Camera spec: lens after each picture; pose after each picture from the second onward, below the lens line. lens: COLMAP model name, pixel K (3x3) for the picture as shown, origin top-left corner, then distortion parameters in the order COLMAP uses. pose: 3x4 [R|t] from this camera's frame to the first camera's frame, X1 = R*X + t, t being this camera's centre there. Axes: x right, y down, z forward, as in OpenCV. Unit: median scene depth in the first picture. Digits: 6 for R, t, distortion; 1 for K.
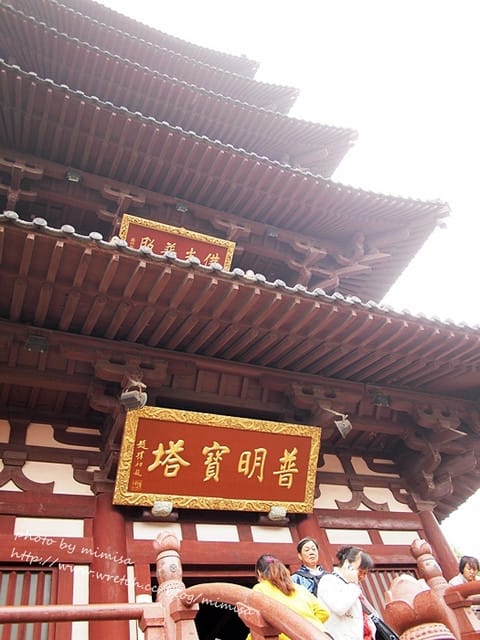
lens RADIAL K [[521.2, 0, 240.0], [0, 521.2, 320.0], [0, 0, 1]] dist [-0.041327, -0.000573]
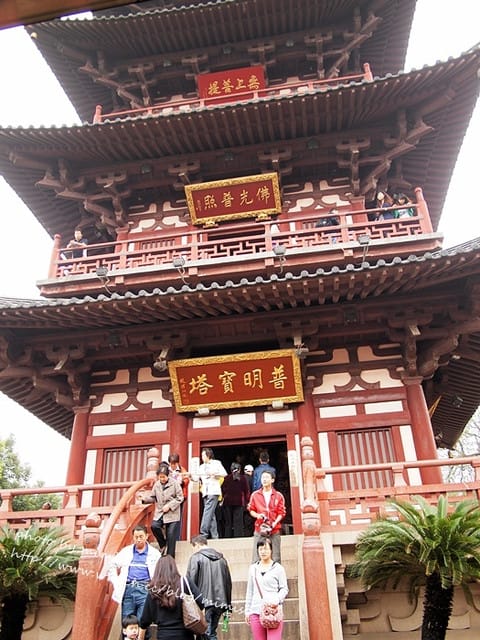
lens RADIAL K [[521.2, 0, 240.0], [0, 521.2, 320.0], [0, 0, 1]] dist [-0.041327, -0.000573]
pose [[0.838622, -0.120747, -0.531163, 0.862864], [0.317761, 0.900456, 0.296997, -0.376051], [0.442427, -0.417851, 0.793510, -0.214440]]
